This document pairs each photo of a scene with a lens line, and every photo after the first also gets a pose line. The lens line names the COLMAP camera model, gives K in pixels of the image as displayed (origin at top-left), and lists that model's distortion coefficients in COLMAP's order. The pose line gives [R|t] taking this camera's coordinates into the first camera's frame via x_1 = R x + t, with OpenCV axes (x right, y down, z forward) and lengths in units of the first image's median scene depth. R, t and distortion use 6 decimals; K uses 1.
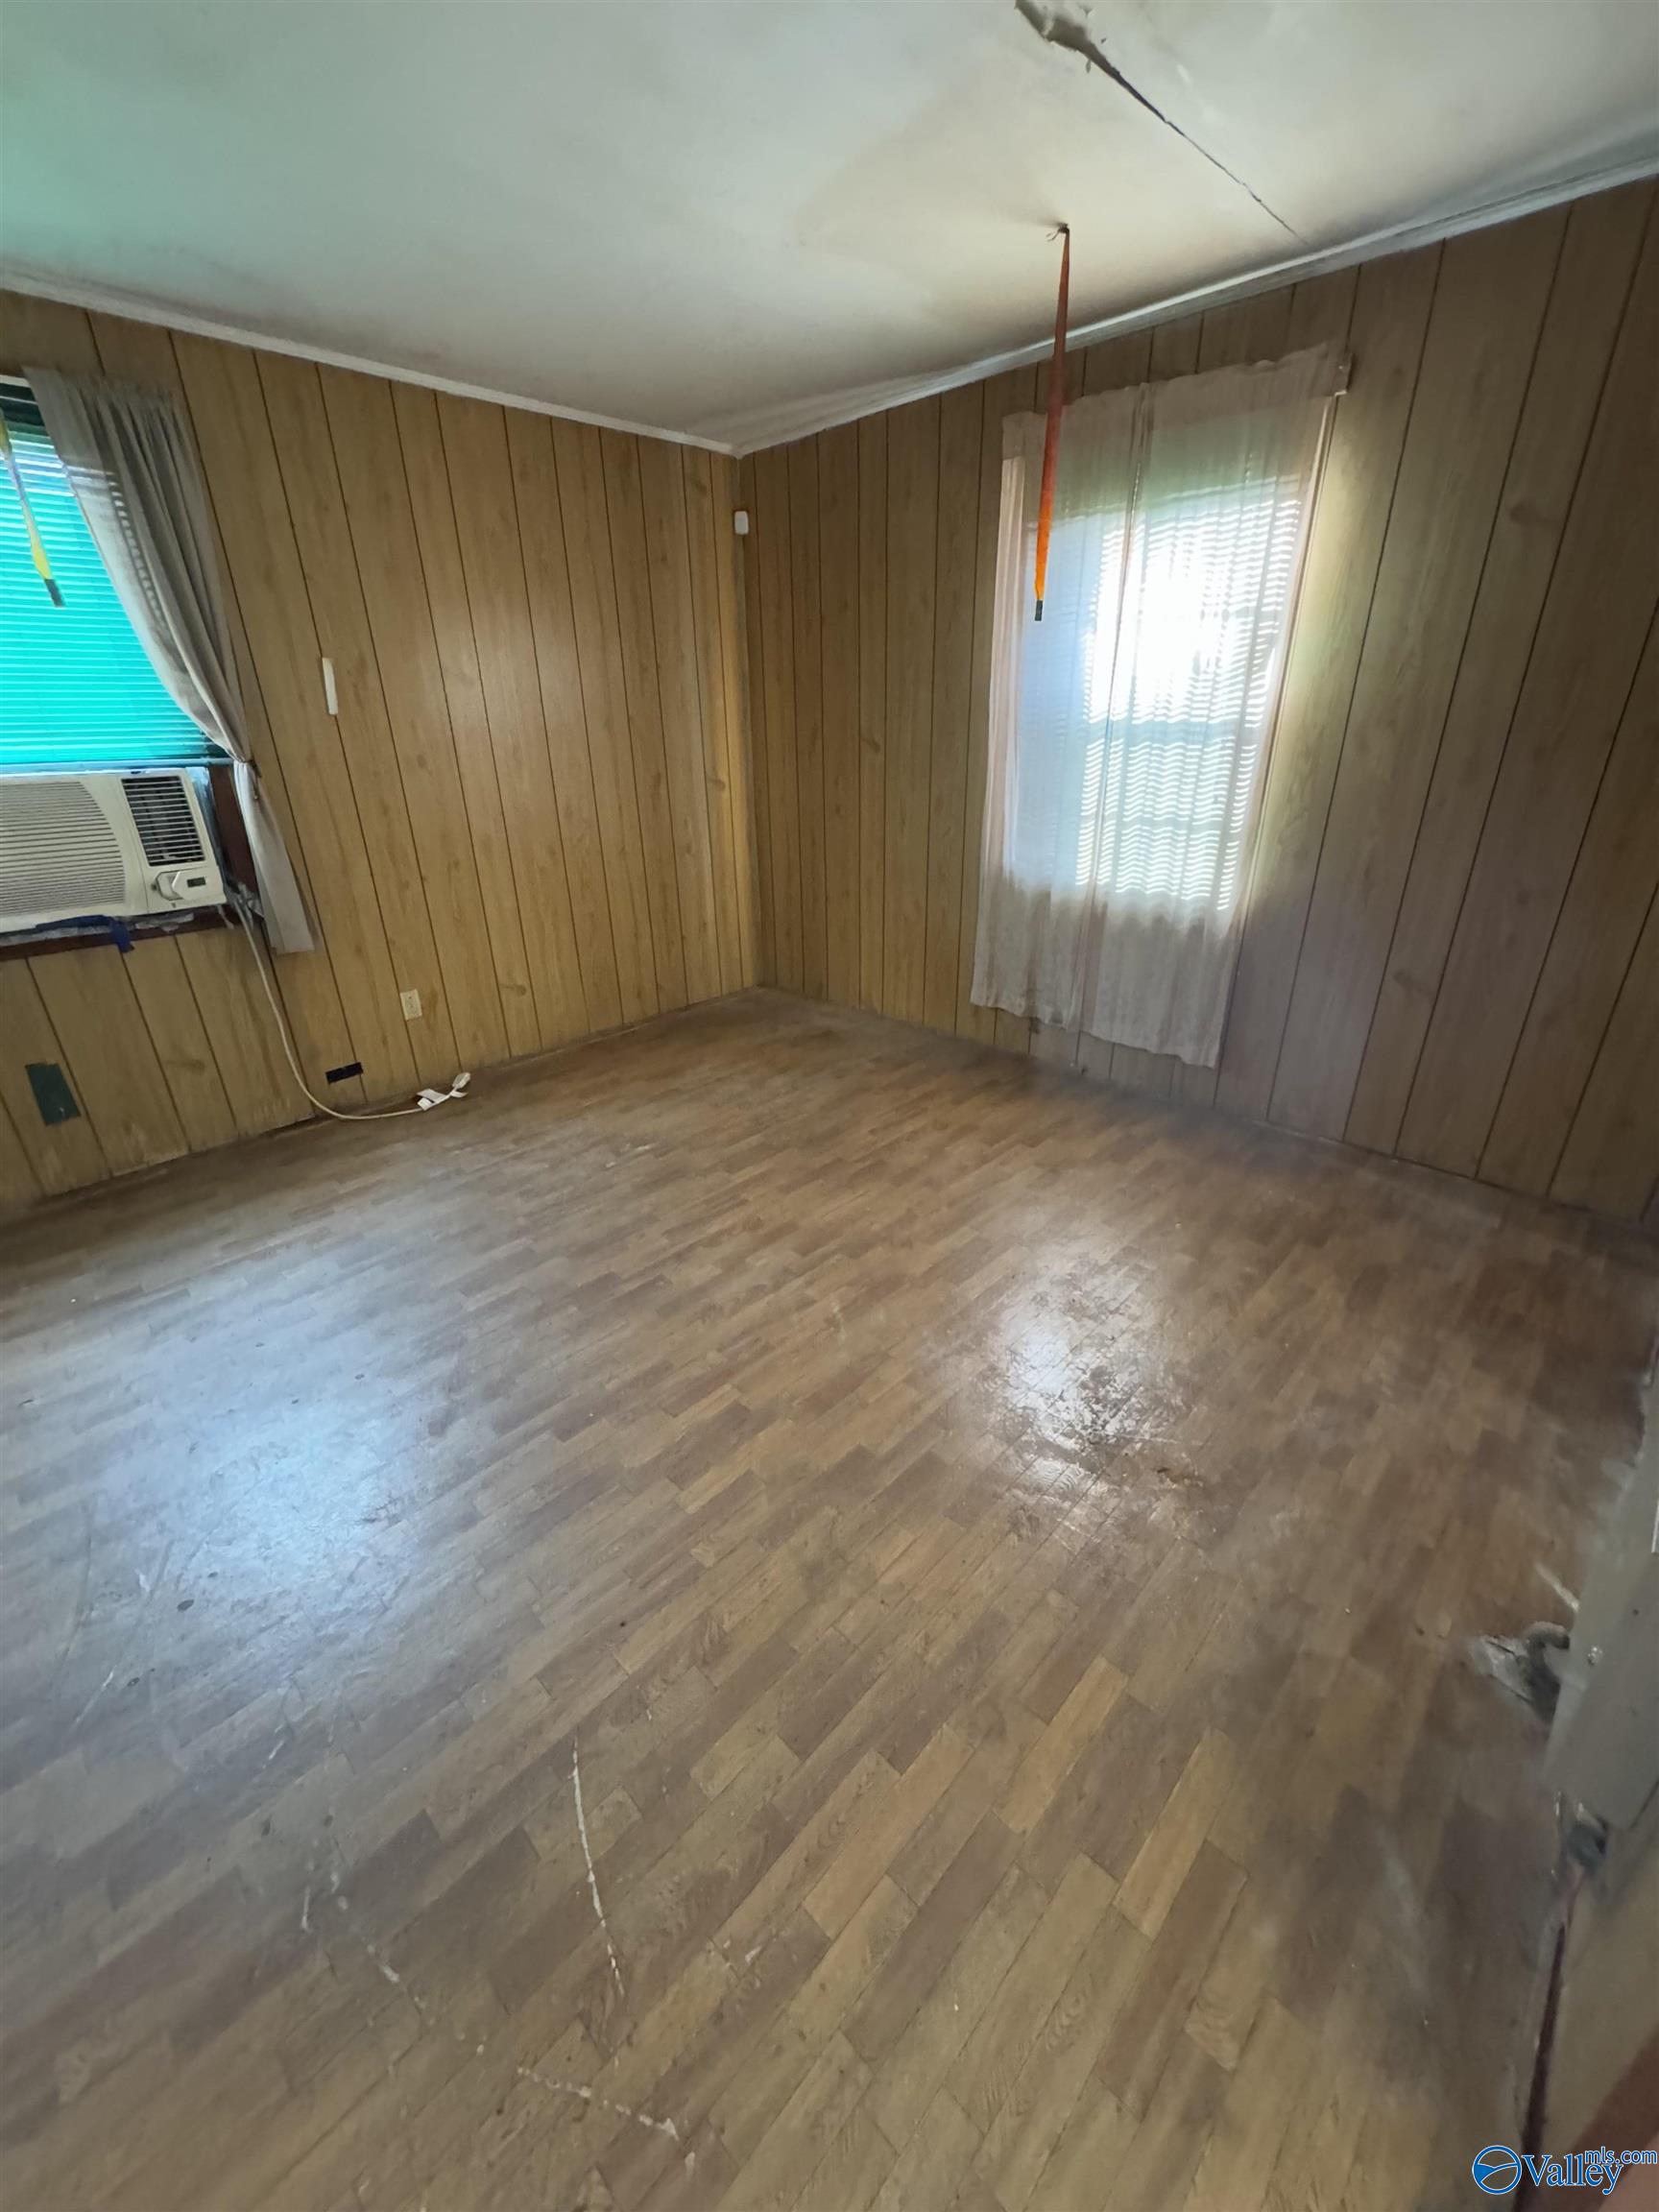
lens RADIAL K [[887.6, 0, 828.3], [0, 887.6, 1100.6], [0, 0, 1]] dist [-0.000063, -0.000919]
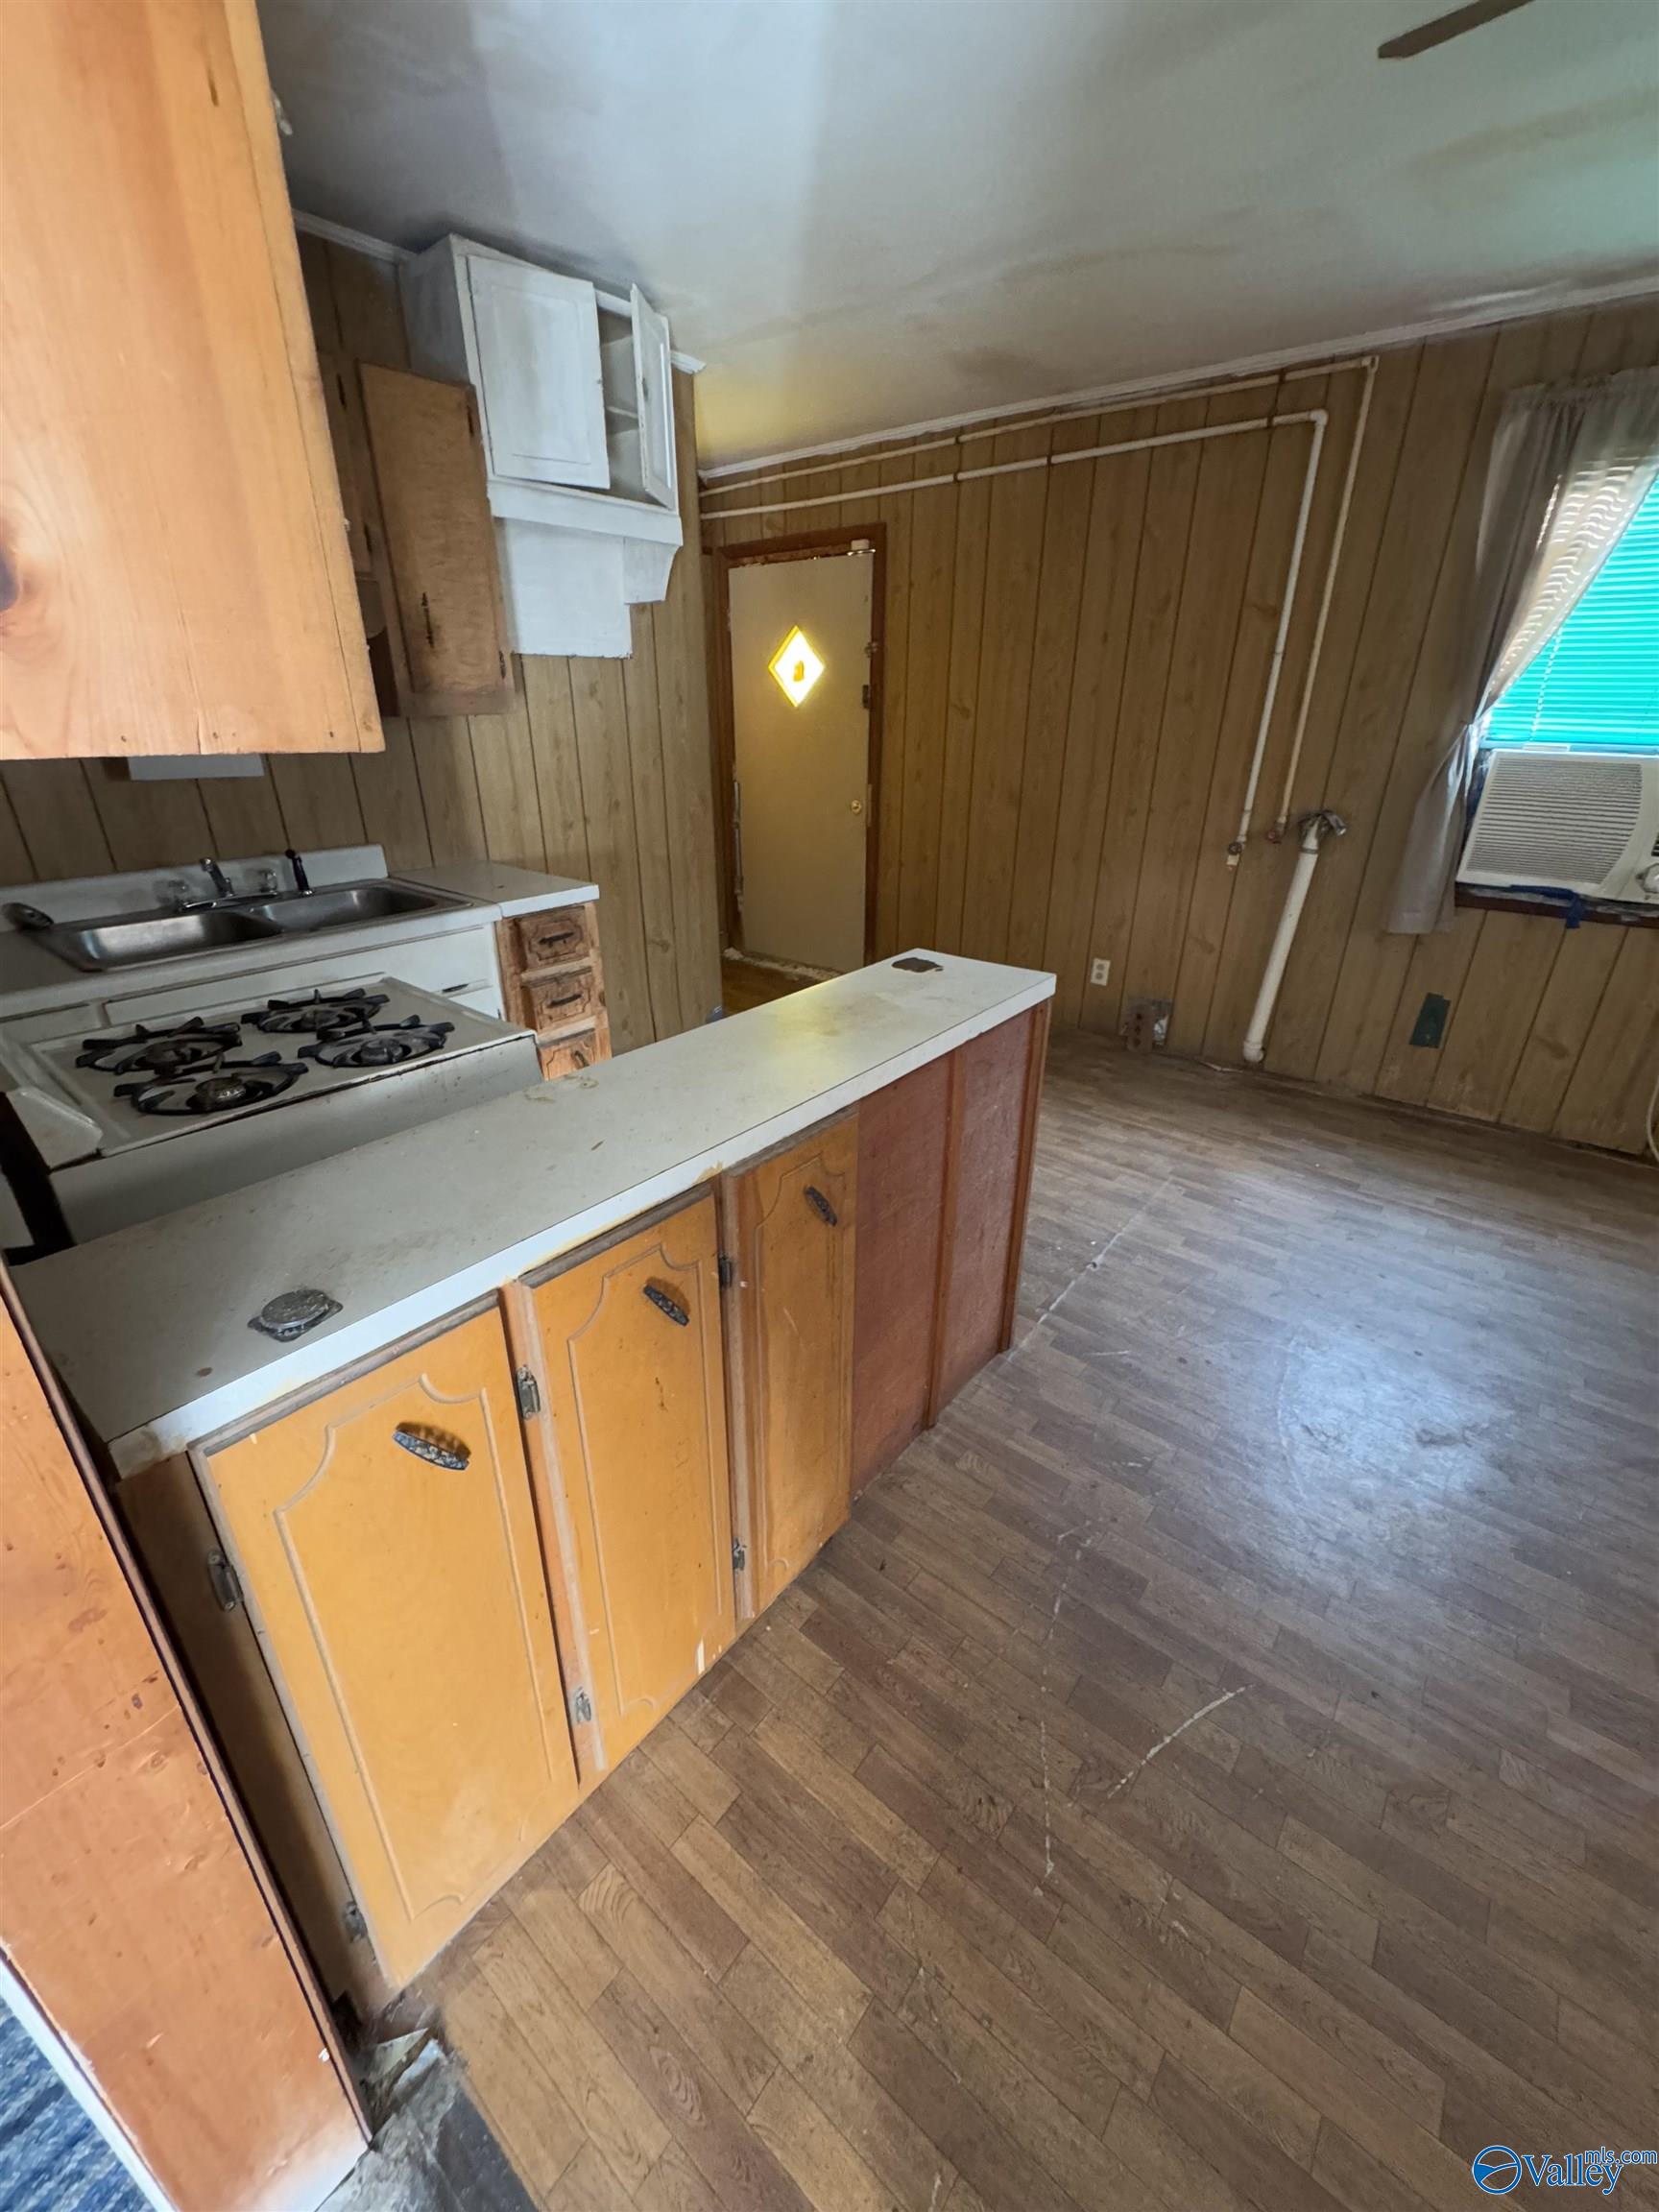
lens RADIAL K [[887.6, 0, 817.7], [0, 887.6, 1103.9], [0, 0, 1]] dist [-0.000063, -0.000919]
pose [[0.074441, 0.431495, -0.899039, 0.185904], [-0.405939, 0.836576, 0.367904, -0.022723], [0.910863, 0.337568, 0.237436, 0.021594]]
